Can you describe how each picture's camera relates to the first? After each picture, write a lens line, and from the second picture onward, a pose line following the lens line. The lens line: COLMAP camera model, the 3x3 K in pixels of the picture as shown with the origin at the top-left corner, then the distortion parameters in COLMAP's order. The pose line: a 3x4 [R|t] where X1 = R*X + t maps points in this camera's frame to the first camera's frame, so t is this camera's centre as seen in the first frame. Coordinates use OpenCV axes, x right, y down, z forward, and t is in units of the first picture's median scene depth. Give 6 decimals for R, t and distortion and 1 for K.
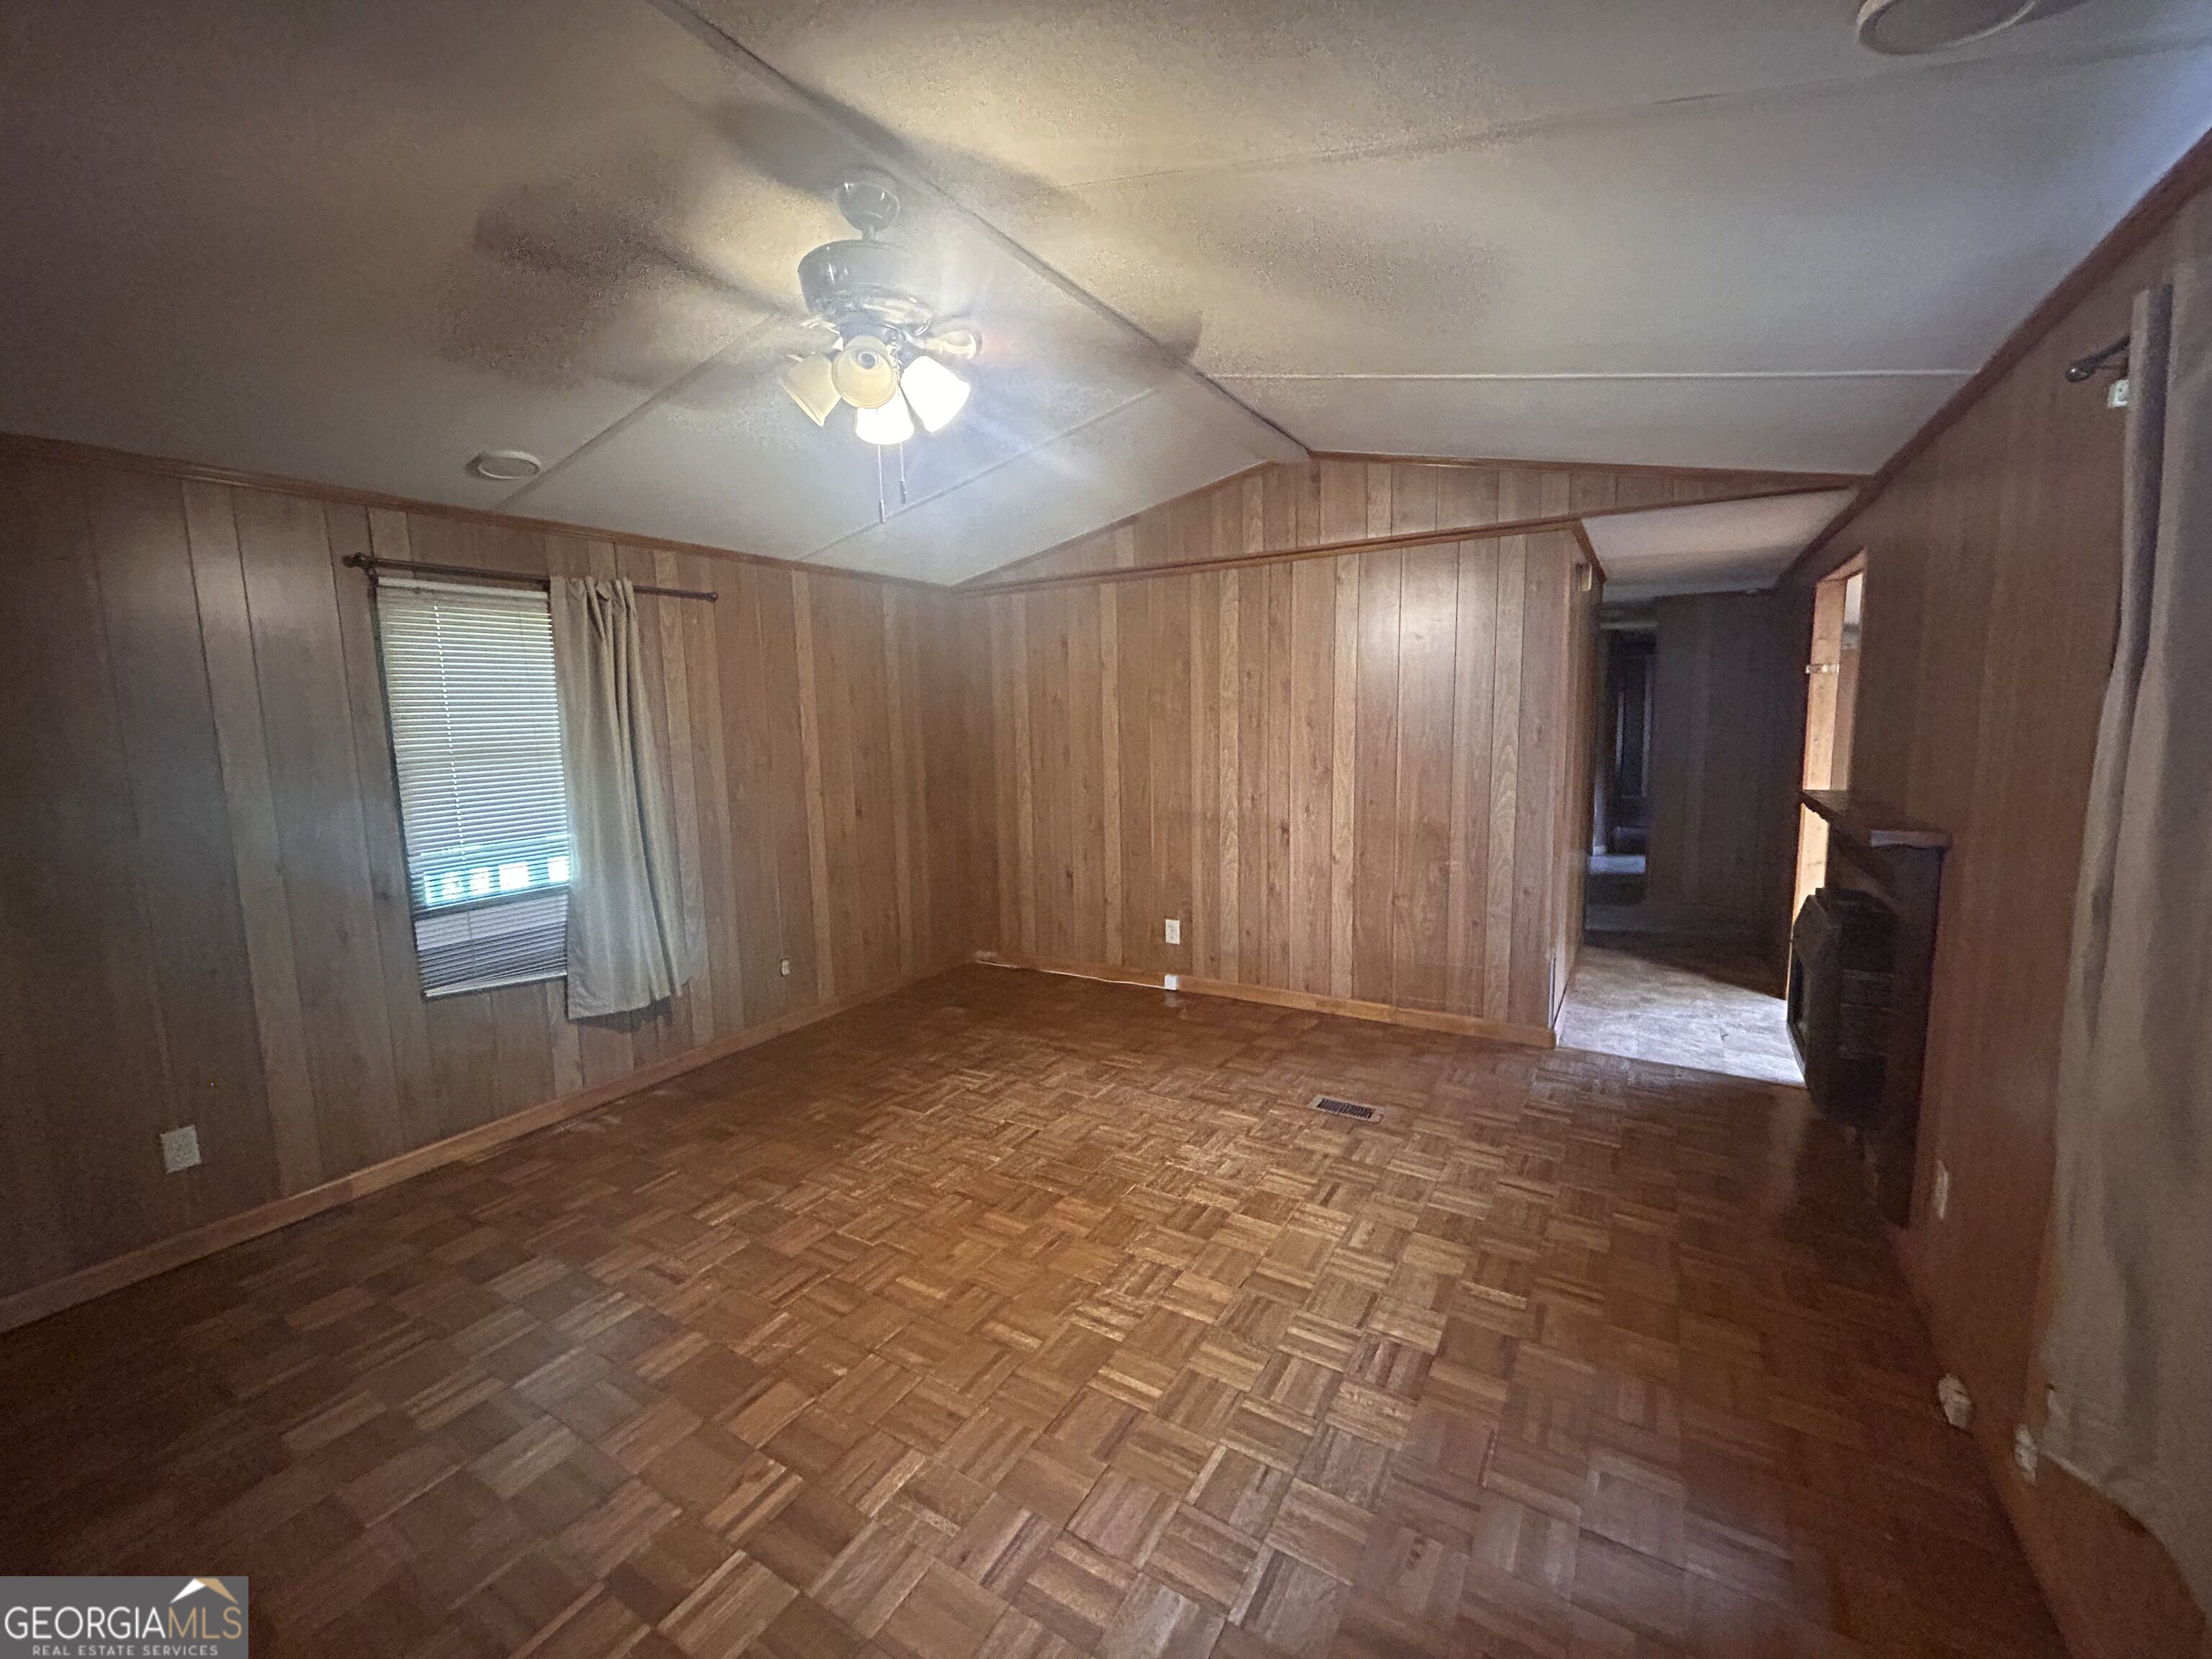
lens RADIAL K [[902.2, 0, 1110.3], [0, 902.2, 821.9], [0, 0, 1]] dist [0.003534, 0.000581]
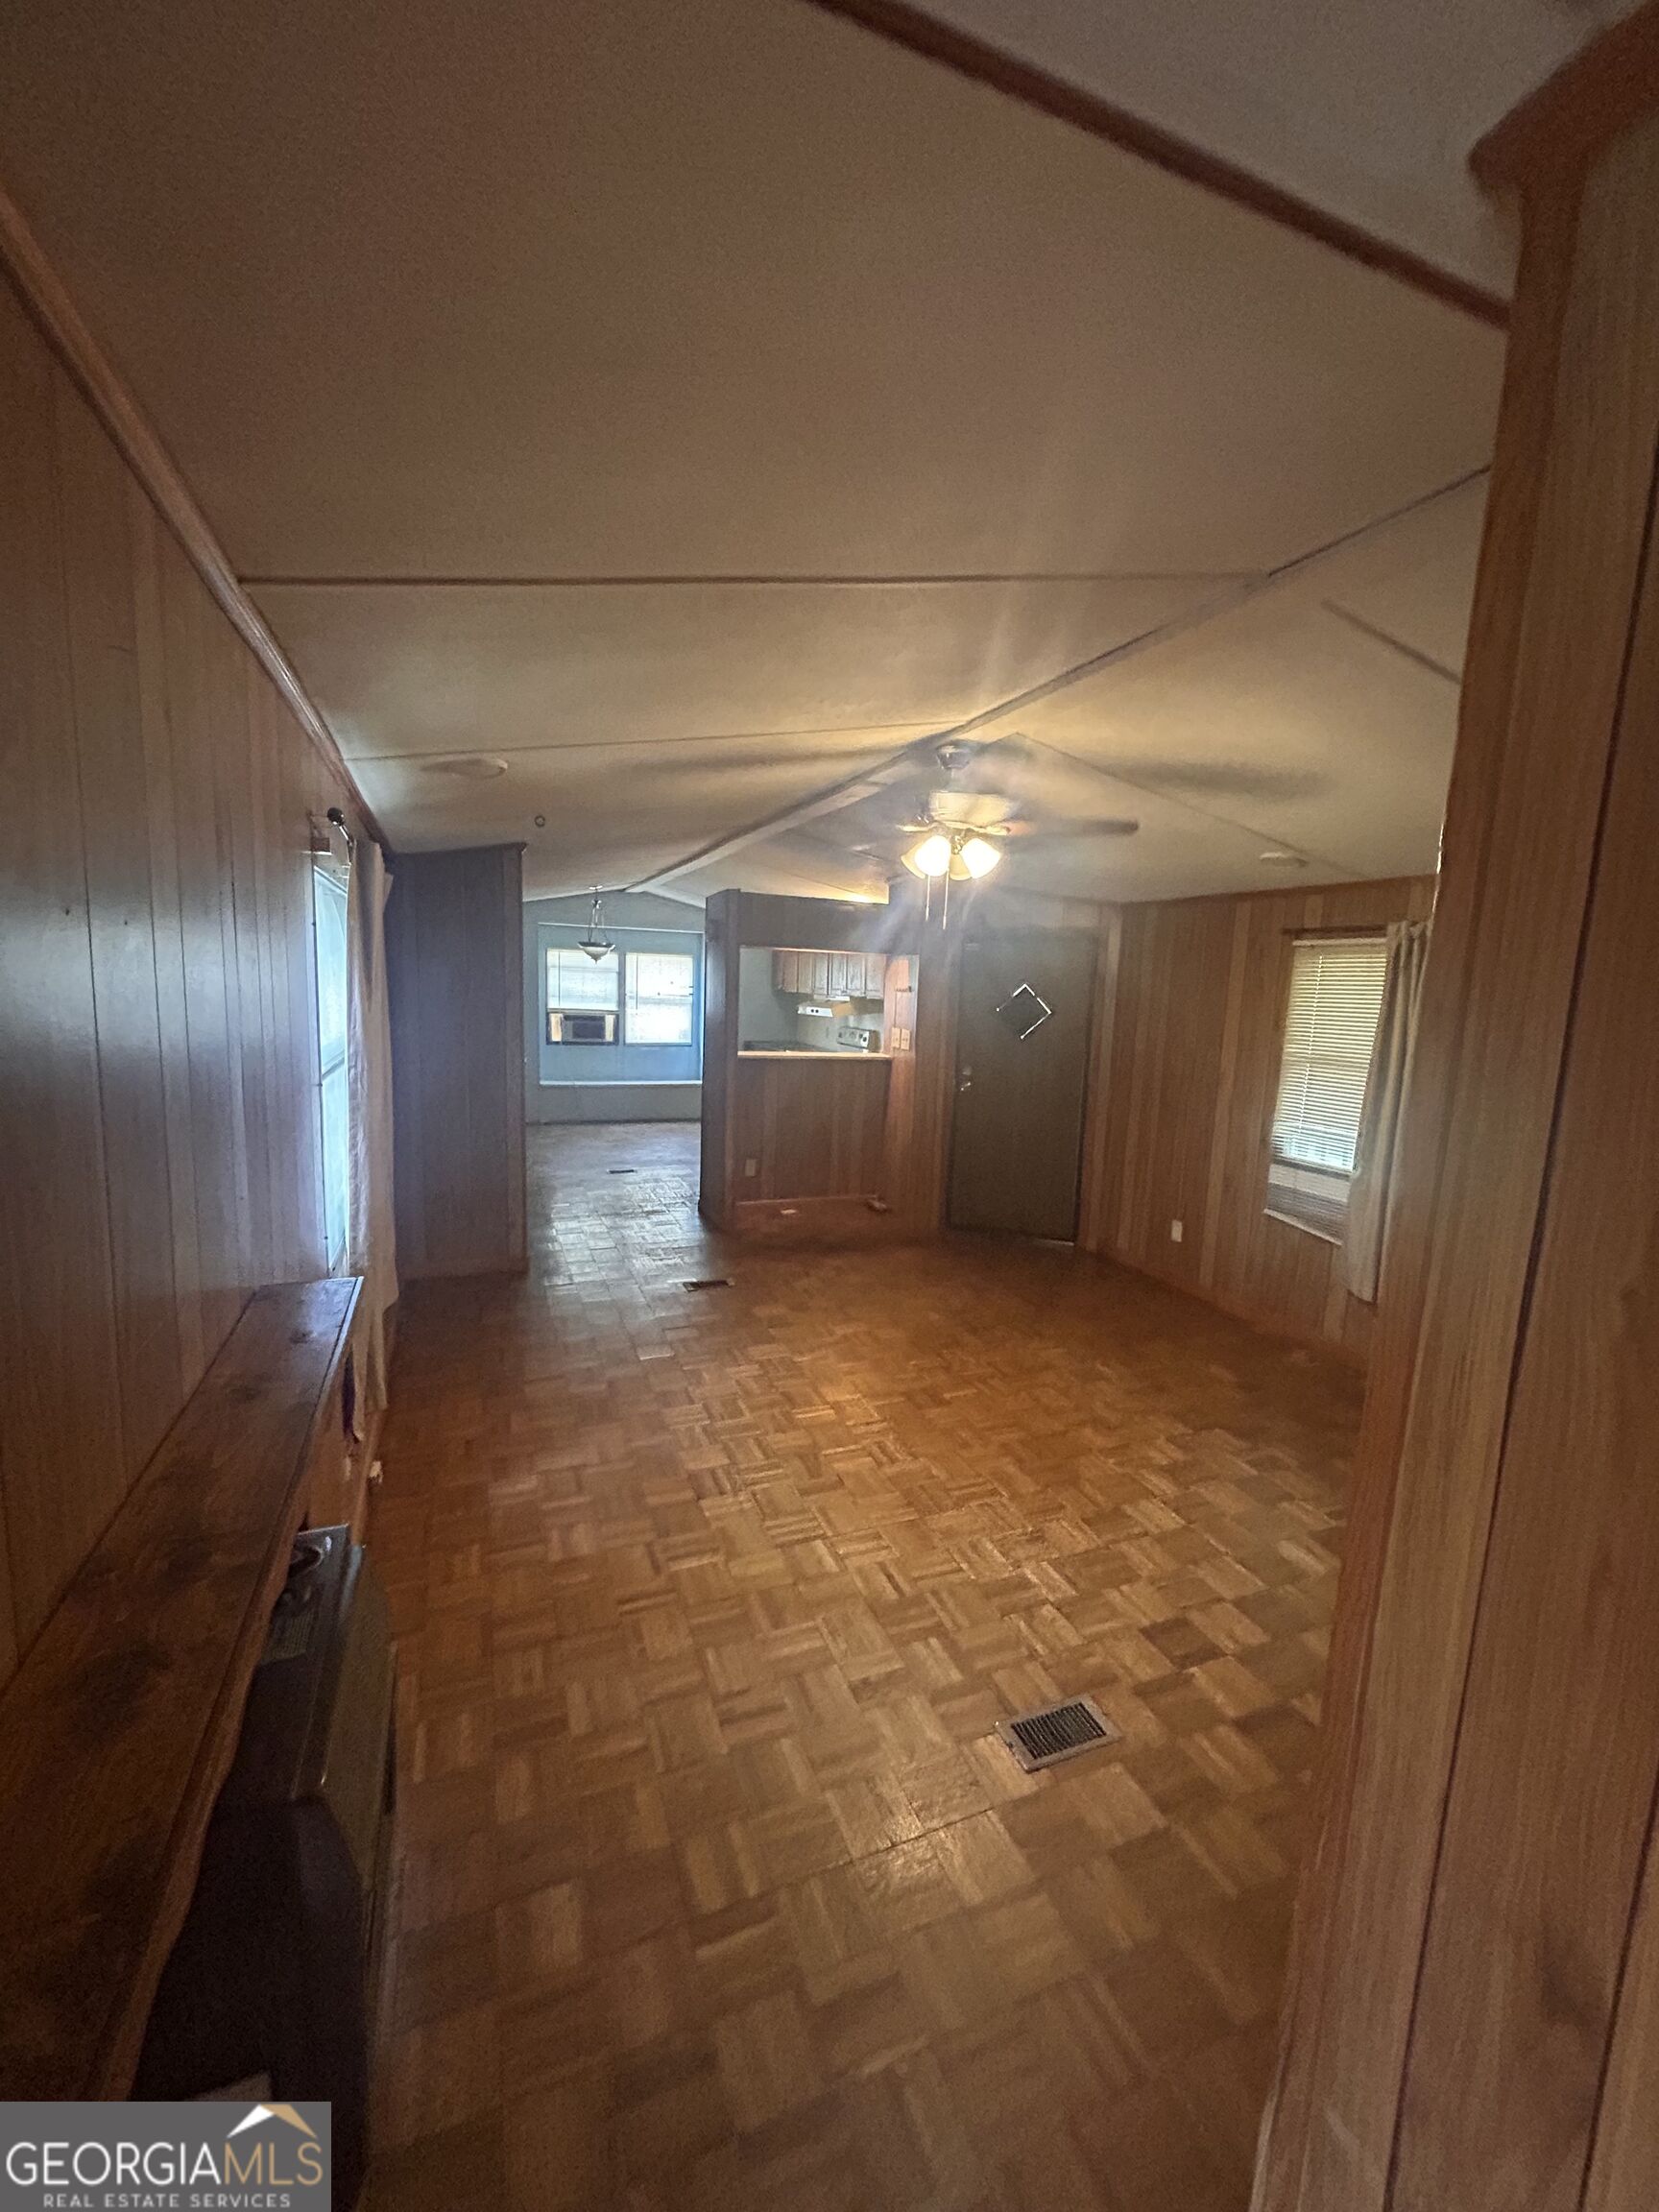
lens RADIAL K [[902.2, 0, 833.6], [0, 902.2, 1111.3], [0, 0, 1]] dist [0.003534, 0.000581]
pose [[-0.599030, 0.115734, -0.792319, 0.659994], [-0.120454, 0.965215, 0.232057, -0.180150], [0.791615, 0.234447, -0.564252, 0.938238]]
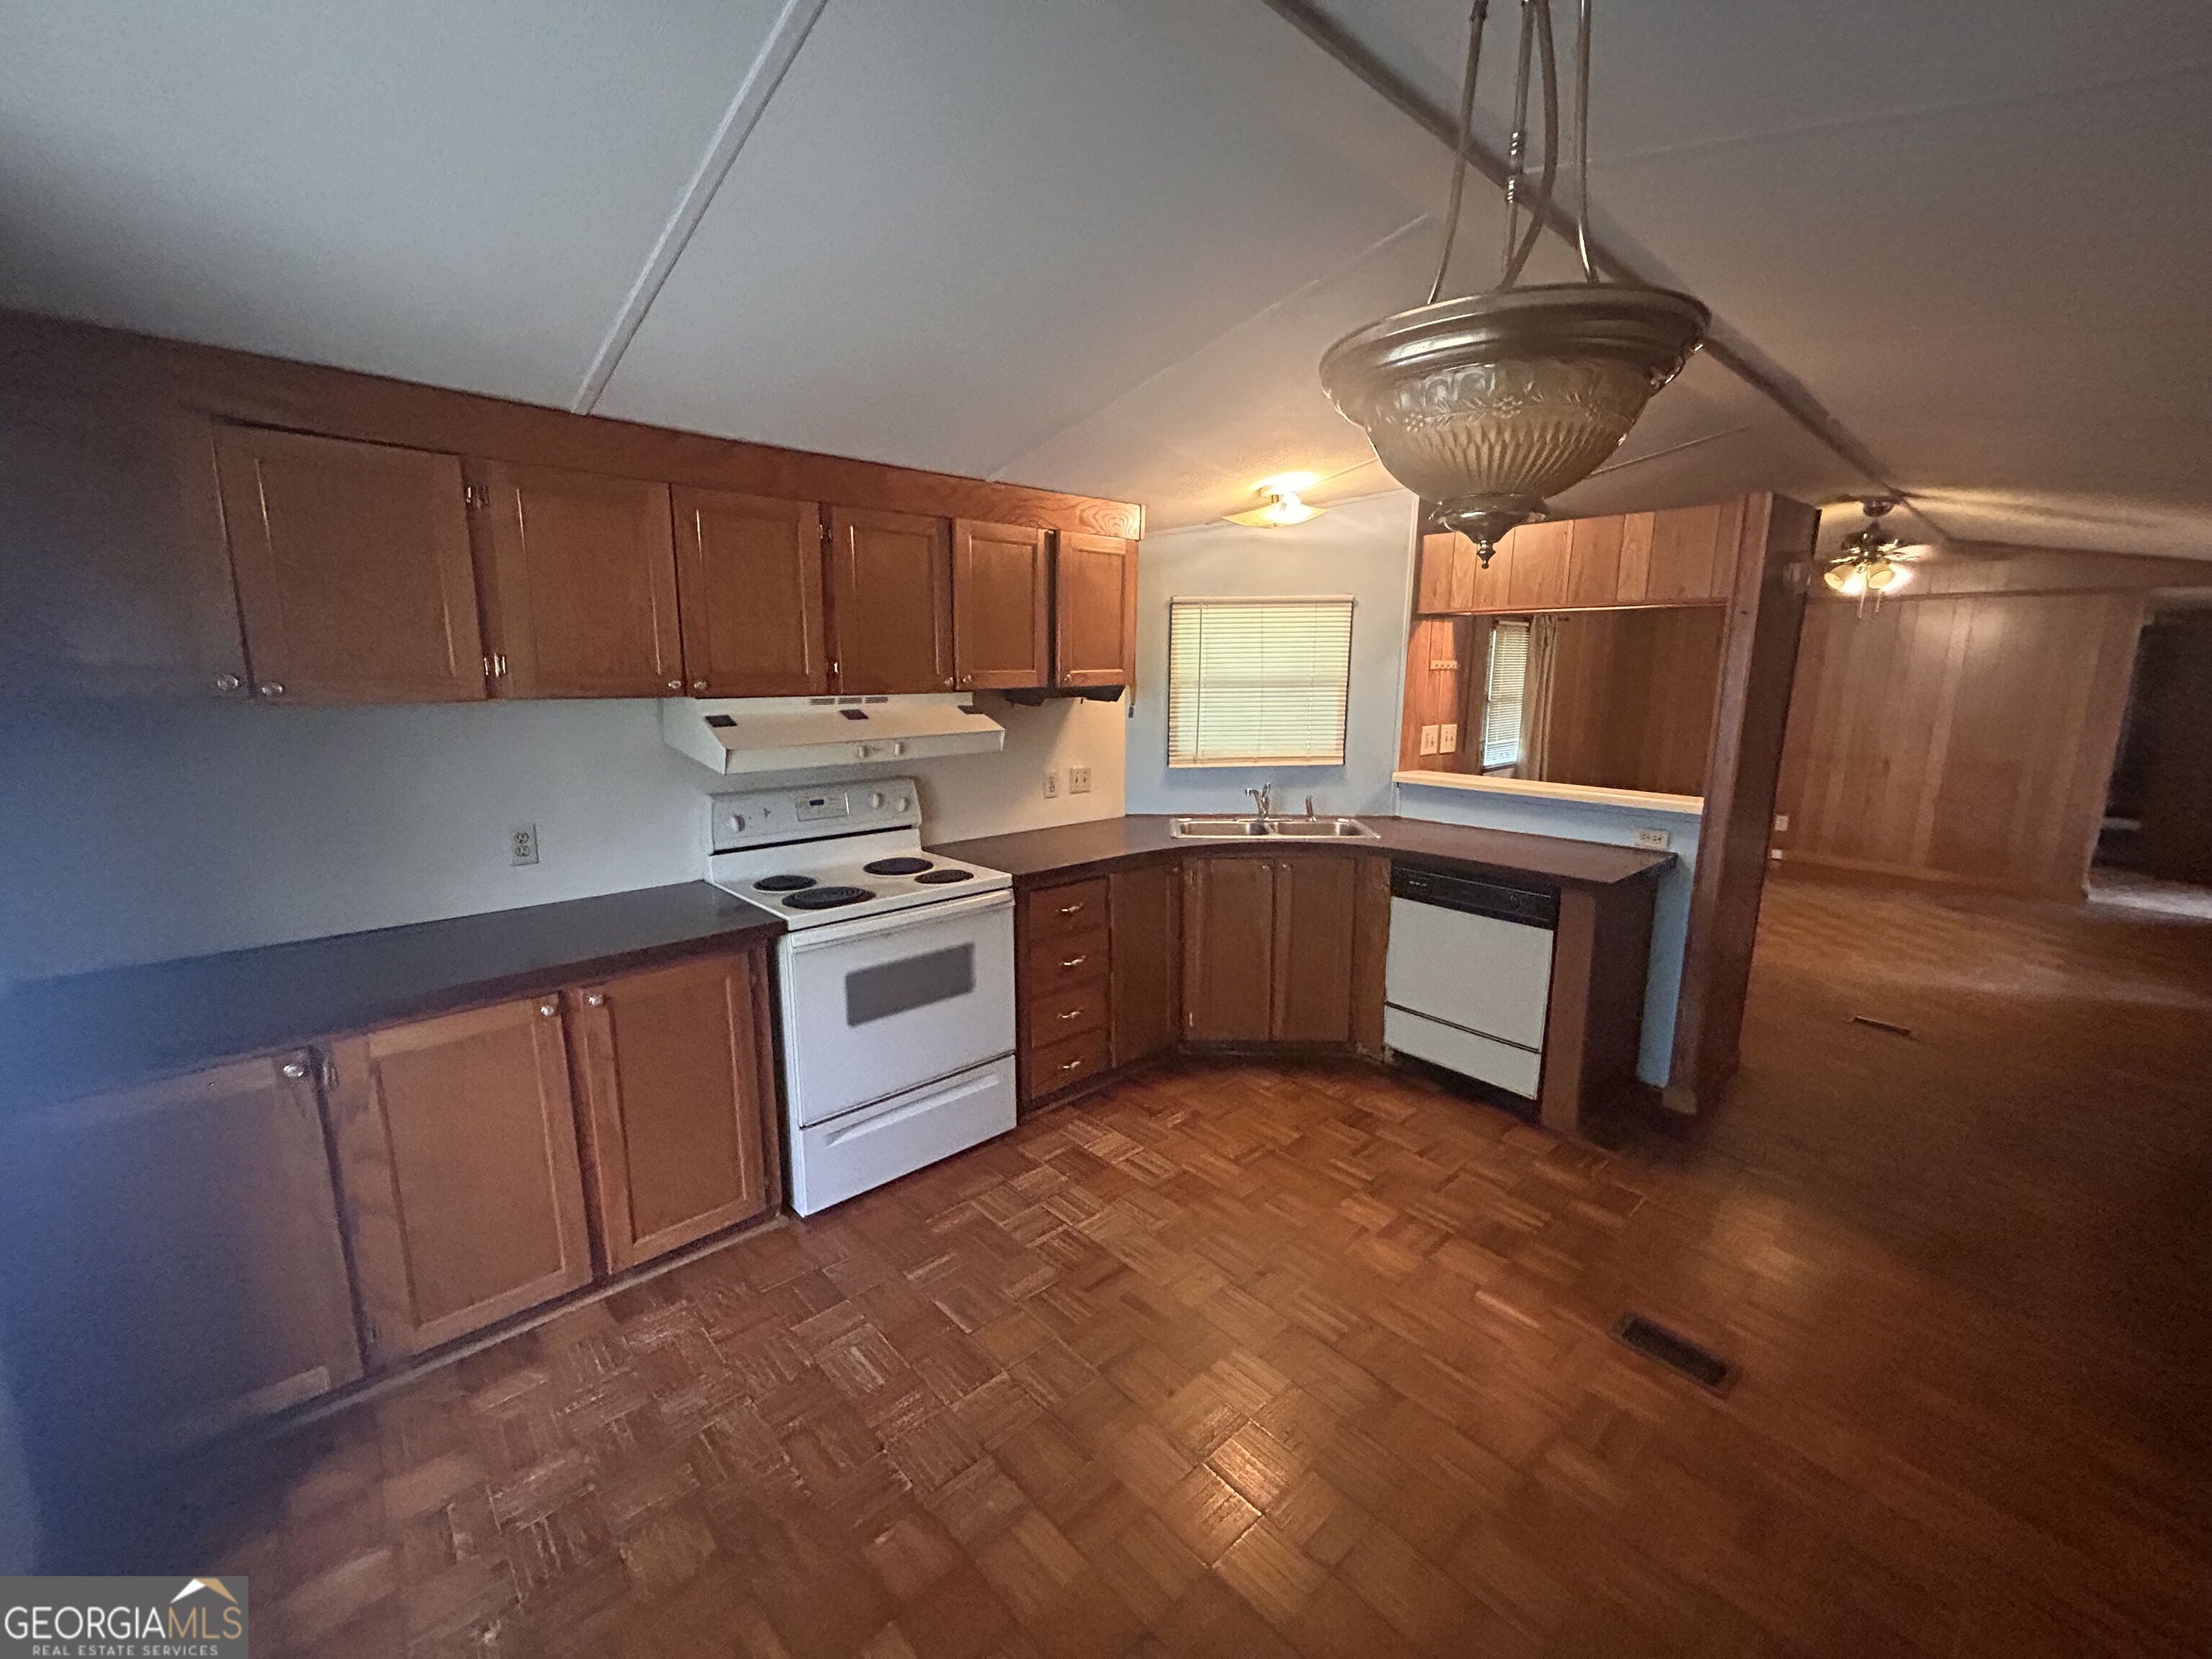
lens RADIAL K [[902.2, 0, 1105.5], [0, 902.2, 831.0], [0, 0, 1]] dist [0.003534, 0.000581]
pose [[0.960754, 0.084006, -0.264378, -0.802824], [-0.066415, 0.994984, 0.074803, 0.113092], [0.269335, -0.054309, 0.961514, -1.078772]]
